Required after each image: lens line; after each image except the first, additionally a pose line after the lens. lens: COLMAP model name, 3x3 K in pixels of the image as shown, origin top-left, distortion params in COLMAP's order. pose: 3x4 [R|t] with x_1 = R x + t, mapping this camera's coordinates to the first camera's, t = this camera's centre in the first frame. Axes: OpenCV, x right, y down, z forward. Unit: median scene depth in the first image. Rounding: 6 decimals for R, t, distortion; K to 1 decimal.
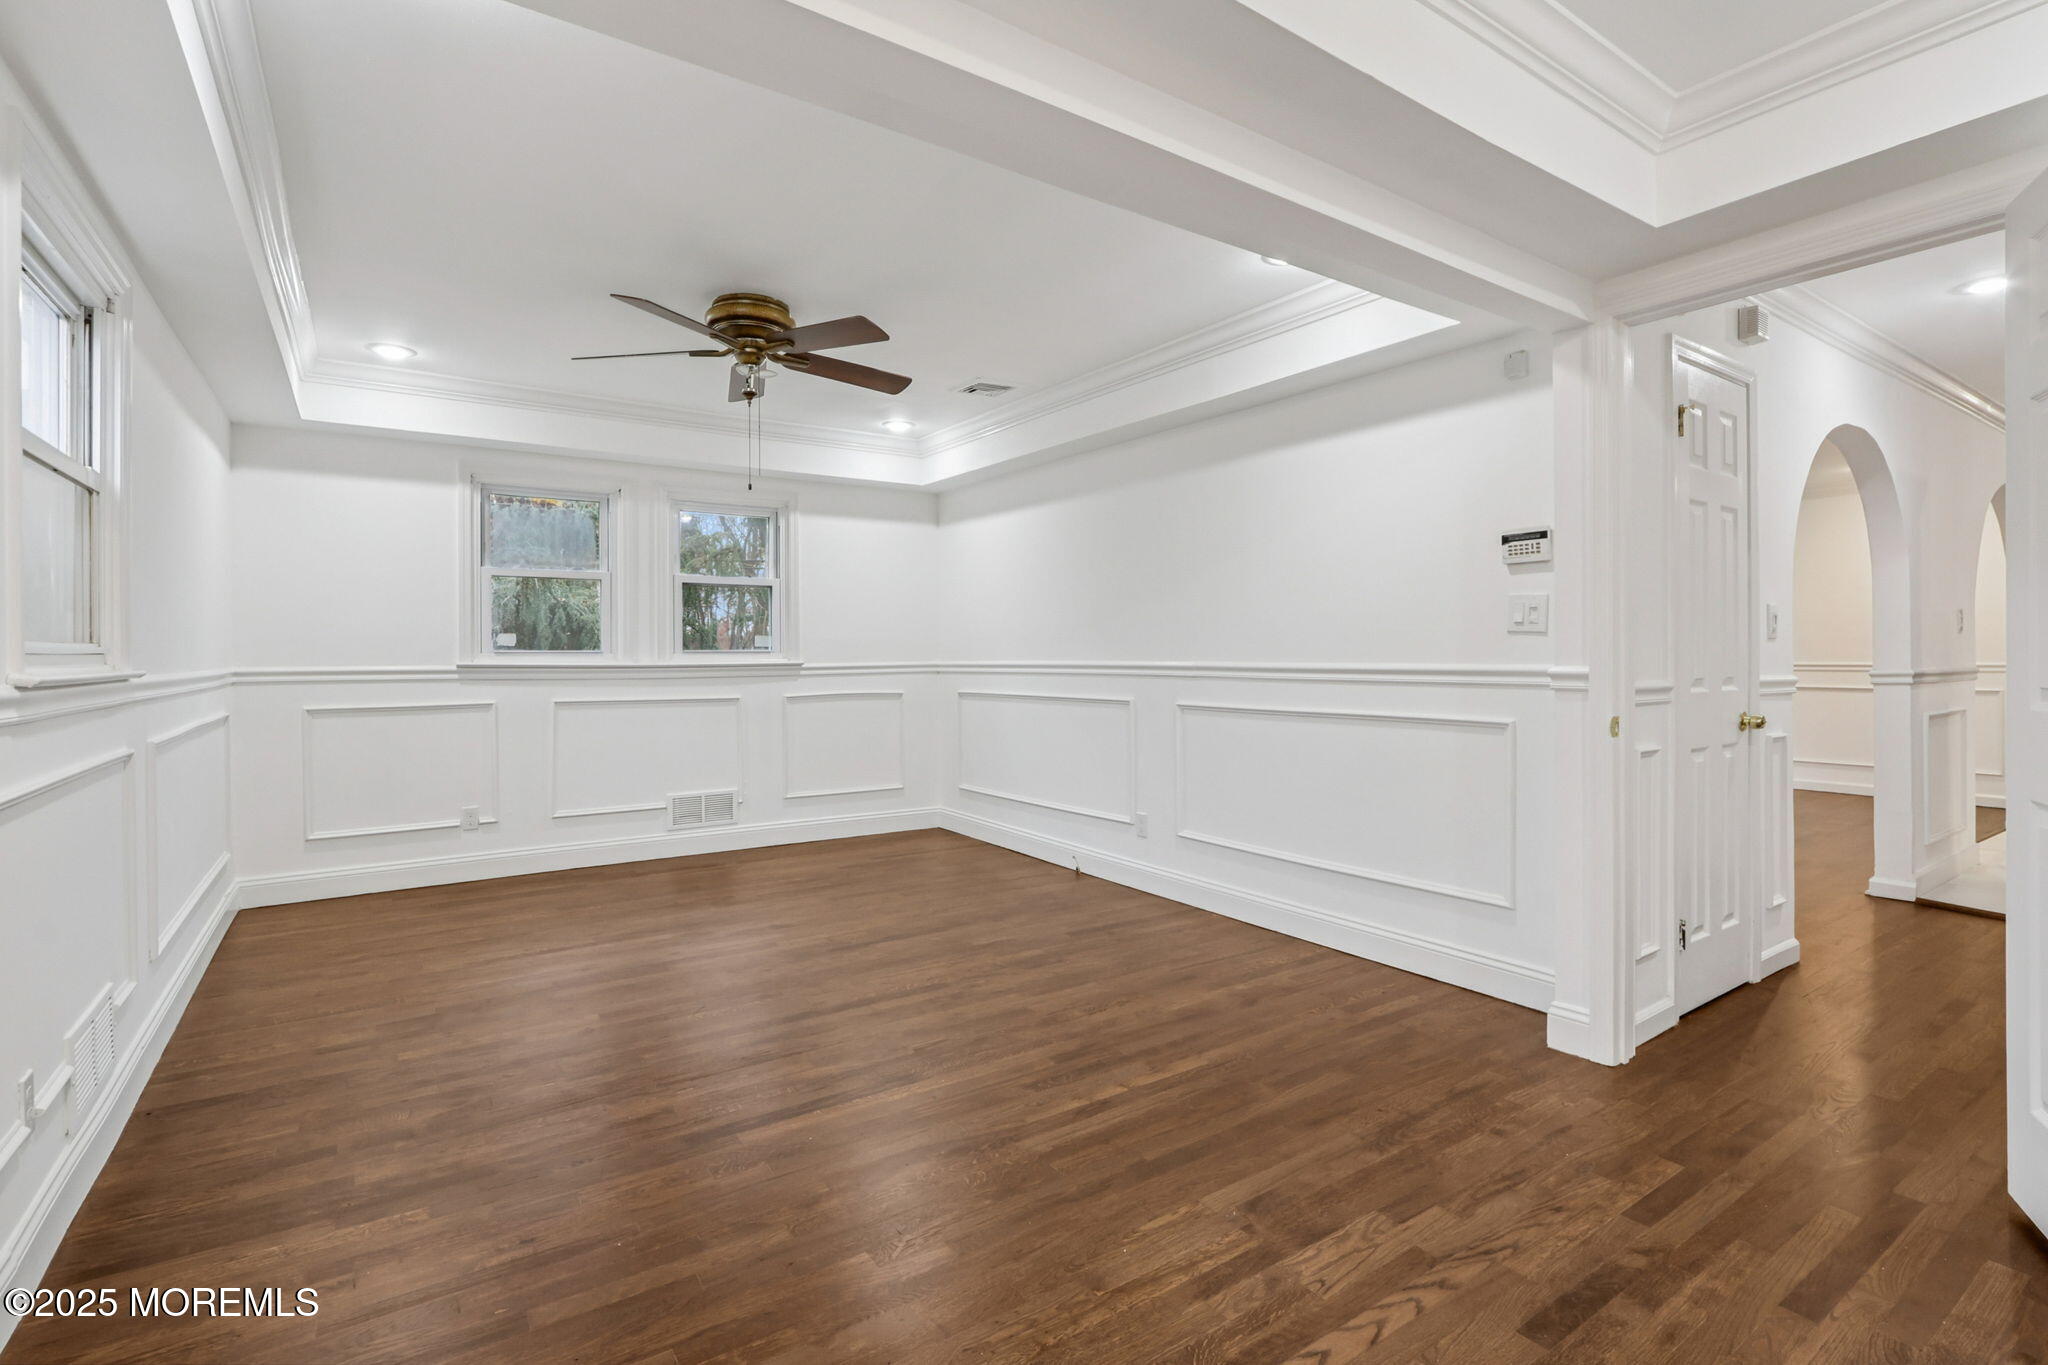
lens RADIAL K [[955.4, 0, 1017.2], [0, 955.4, 644.7], [0, 0, 1]] dist [-0.015460, 0.000796]
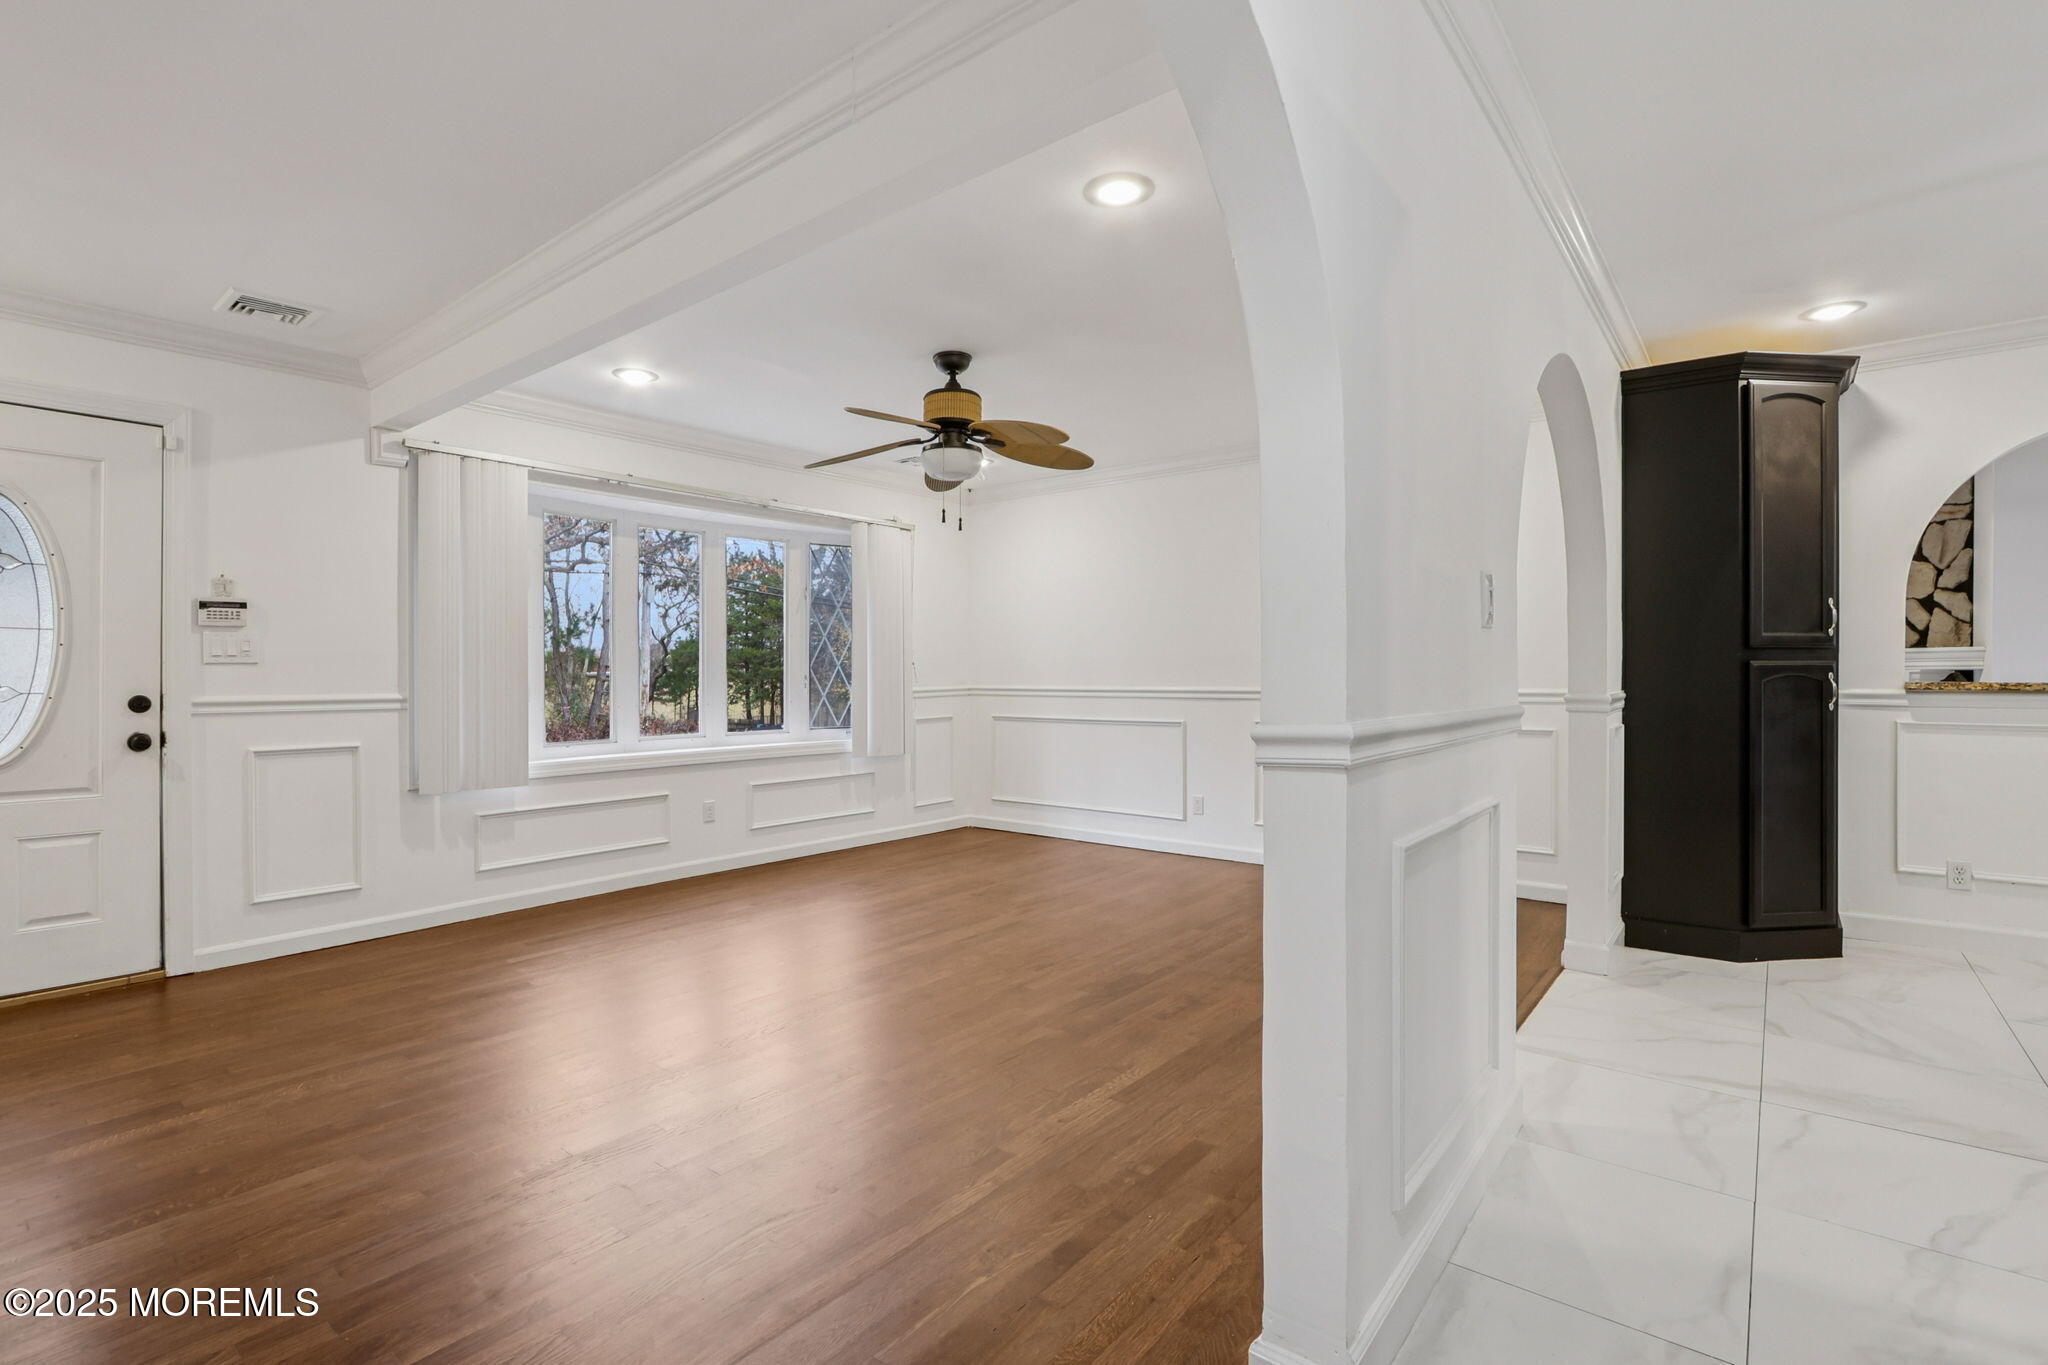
lens RADIAL K [[954.8, 0, 1024.0], [0, 954.8, 682.5], [0, 0, 1]] dist [-0.020811, -0.000256]
pose [[0.953396, -0.001010, 0.301721, 0.726074], [-0.001515, 0.999966, 0.008136, 0.009625], [-0.301719, -0.008214, 0.953362, 0.705468]]
